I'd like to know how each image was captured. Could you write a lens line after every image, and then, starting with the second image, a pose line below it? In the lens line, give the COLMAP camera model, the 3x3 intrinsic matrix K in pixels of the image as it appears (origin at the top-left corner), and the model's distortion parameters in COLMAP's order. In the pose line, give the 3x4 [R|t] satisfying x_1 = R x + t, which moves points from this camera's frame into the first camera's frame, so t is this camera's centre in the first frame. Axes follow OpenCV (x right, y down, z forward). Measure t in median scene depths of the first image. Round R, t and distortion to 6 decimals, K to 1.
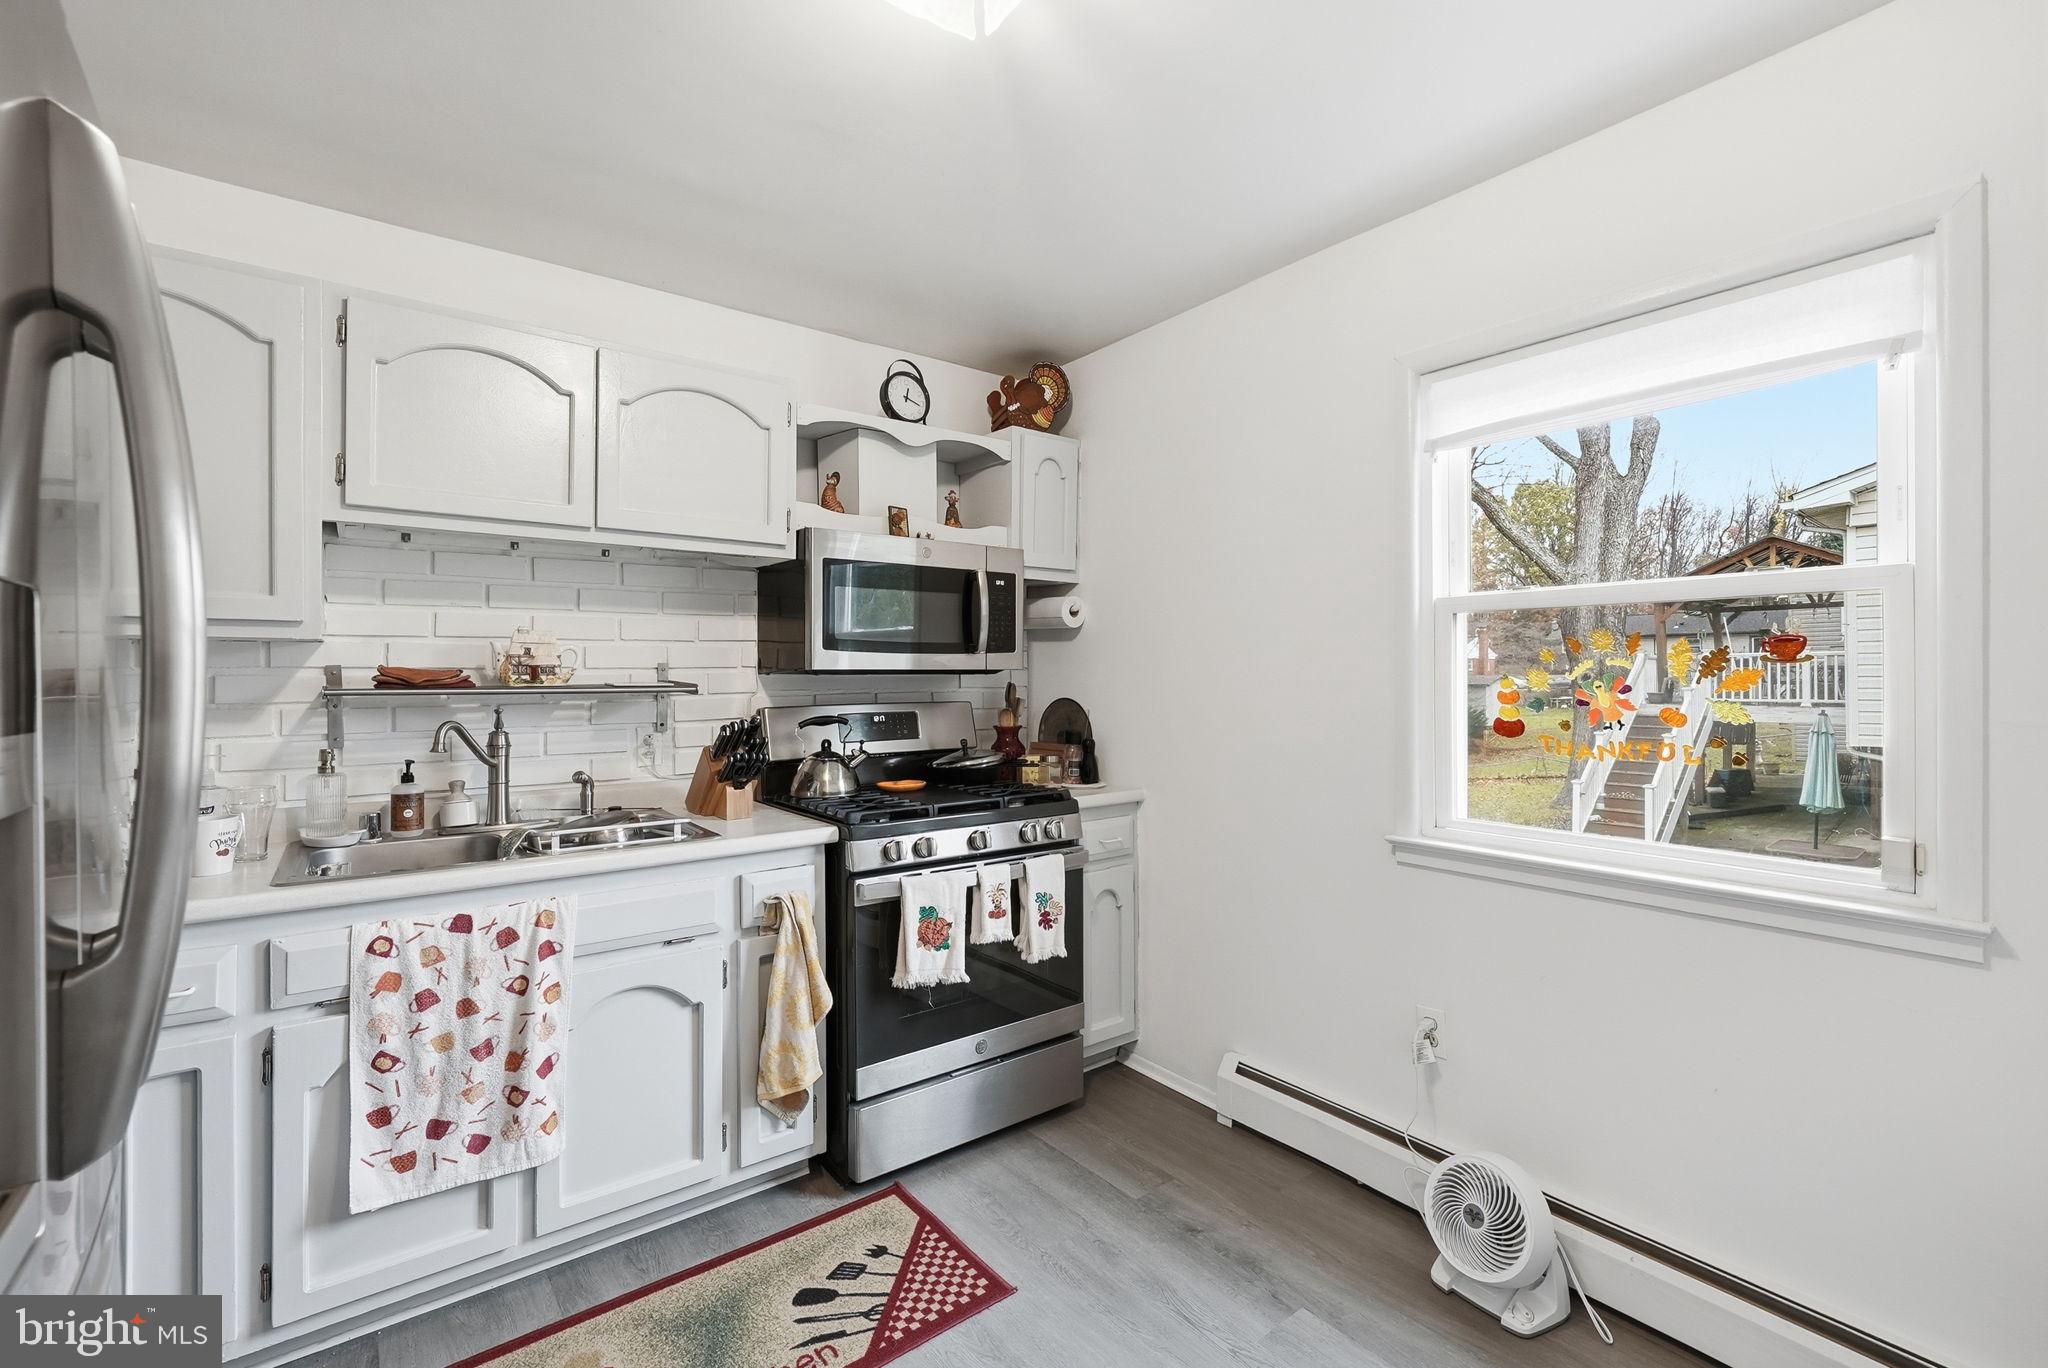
lens RADIAL K [[881.0, 0, 1023.2], [0, 881.0, 671.5], [0, 0, 1]] dist [-0.011143, 0.000367]
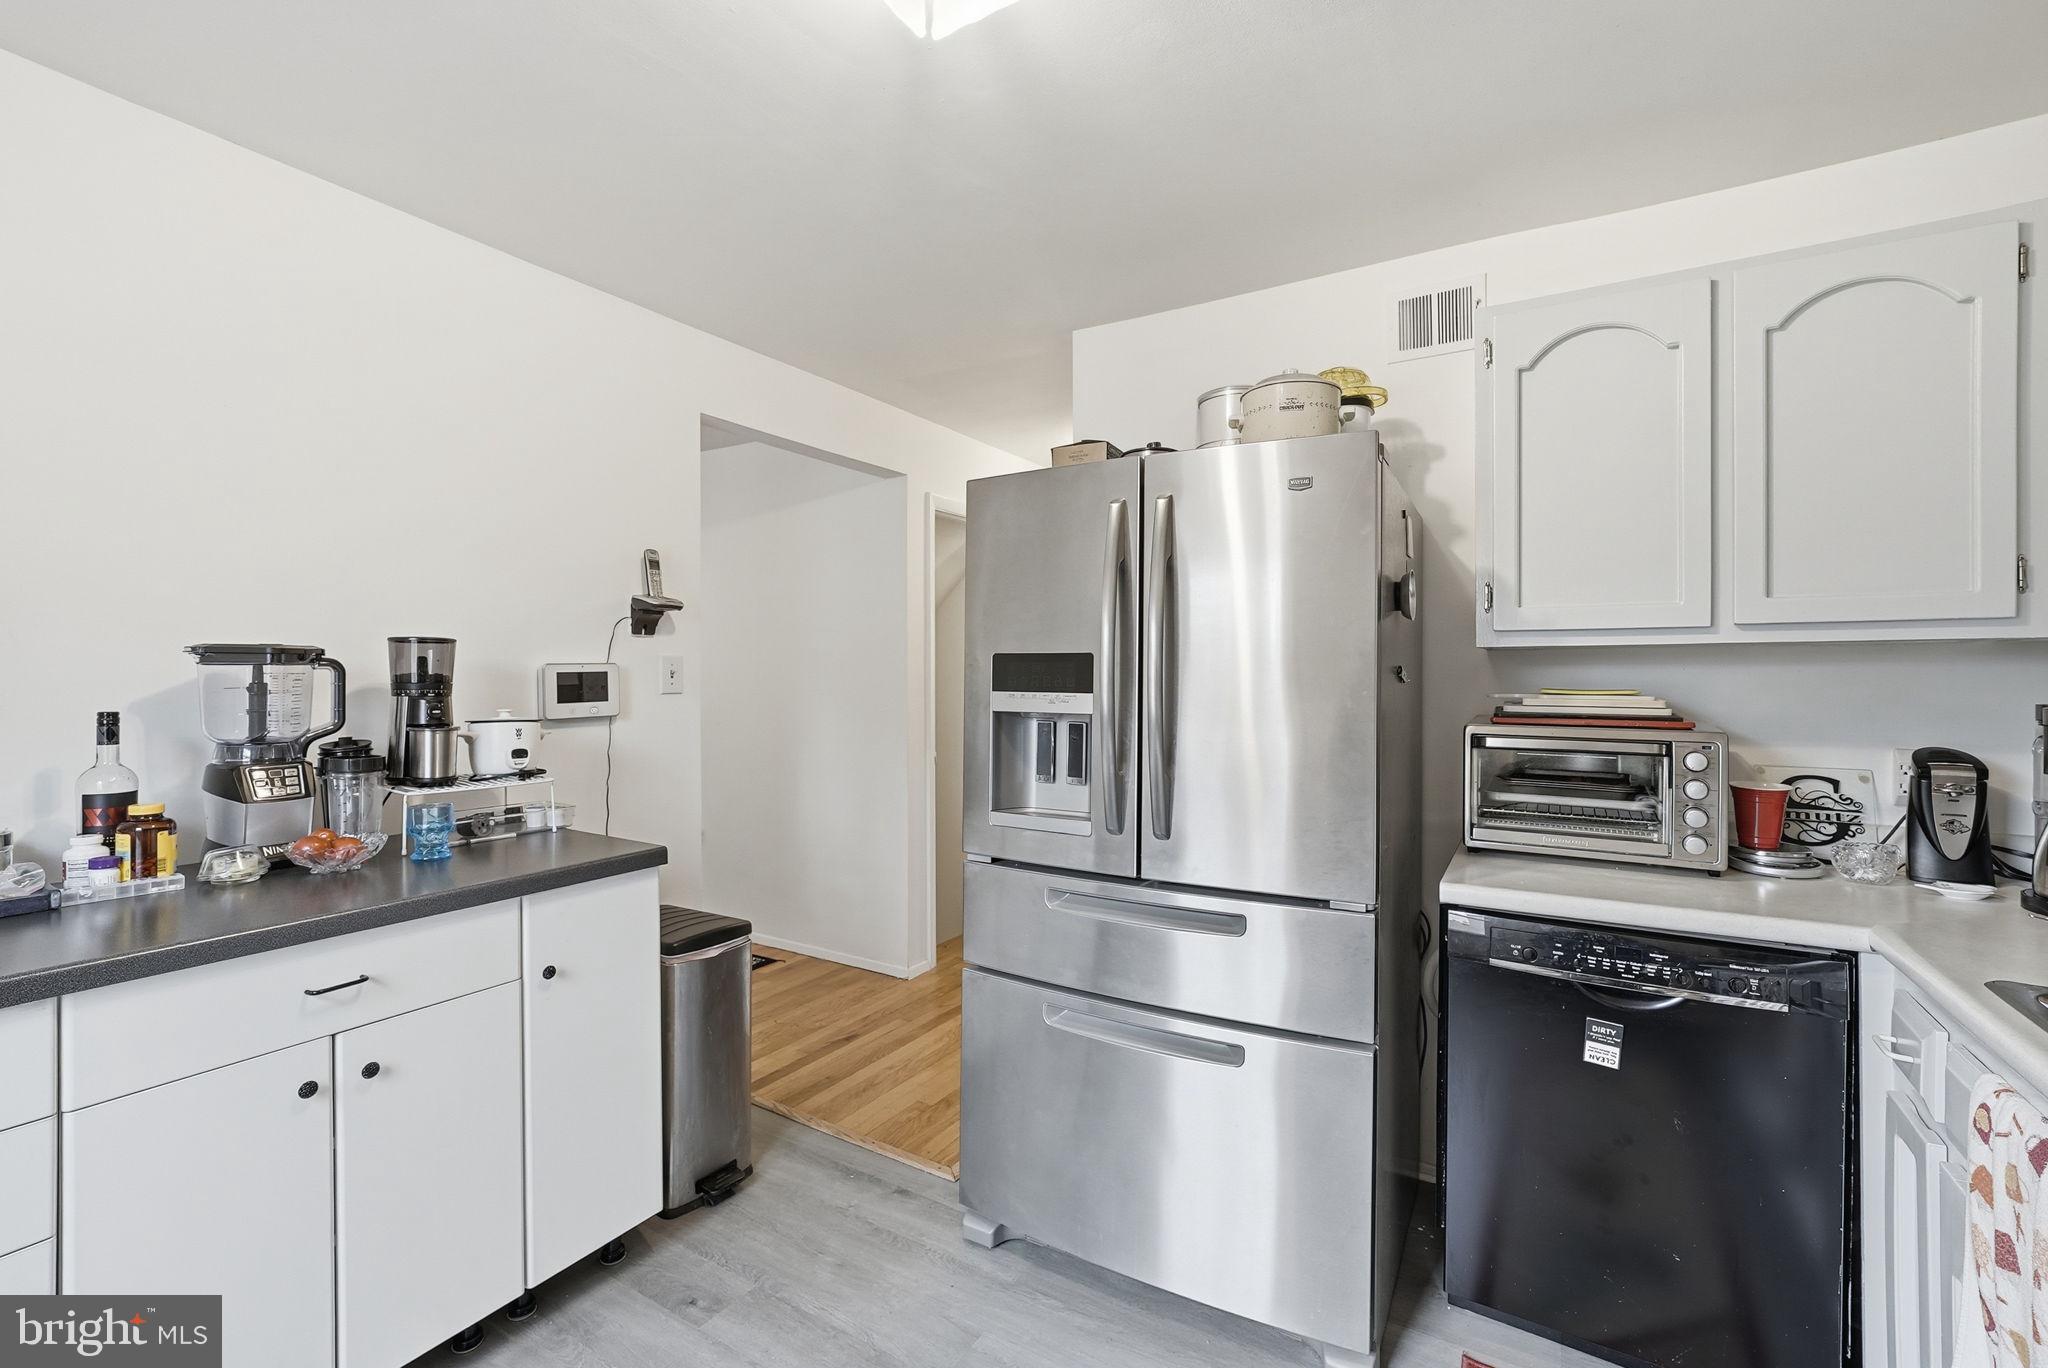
lens RADIAL K [[881.0, 0, 1023.2], [0, 881.0, 671.5], [0, 0, 1]] dist [-0.011143, 0.000367]
pose [[-0.930573, -0.003024, -0.366094, 0.098437], [-0.002005, 0.999993, -0.003163, -0.001862], [0.366101, -0.002209, -0.930572, 1.002106]]
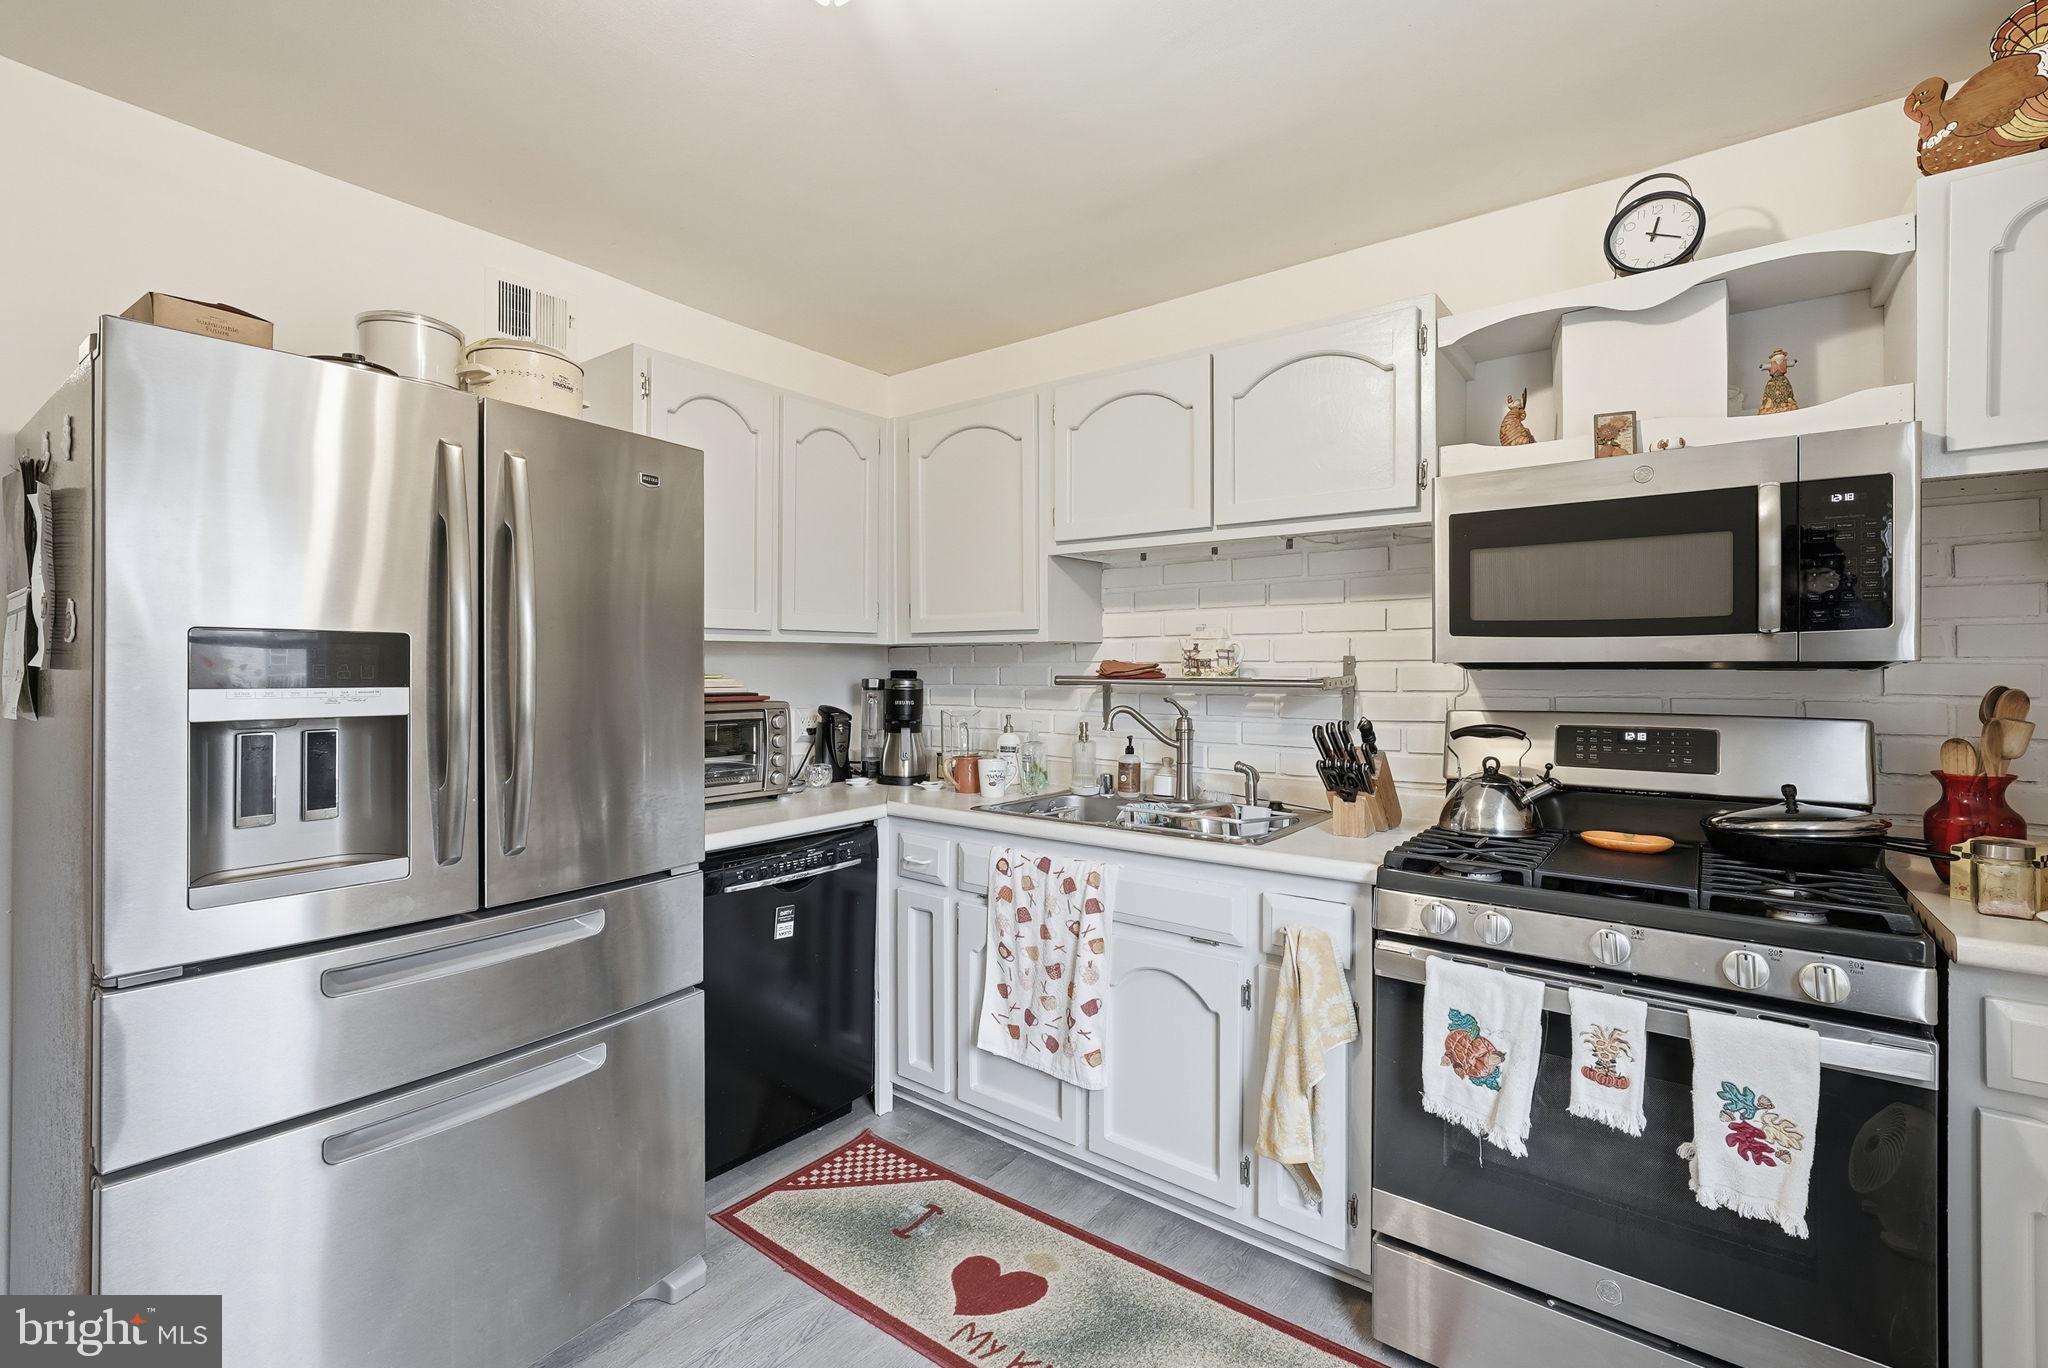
lens RADIAL K [[881.0, 0, 1023.2], [0, 881.0, 671.5], [0, 0, 1]] dist [-0.011143, 0.000367]
pose [[0.268186, 0.005881, -0.963349, 0.453413], [-0.000087, 0.999982, 0.006081, 0.001329], [0.963367, -0.001547, 0.268181, 0.500297]]
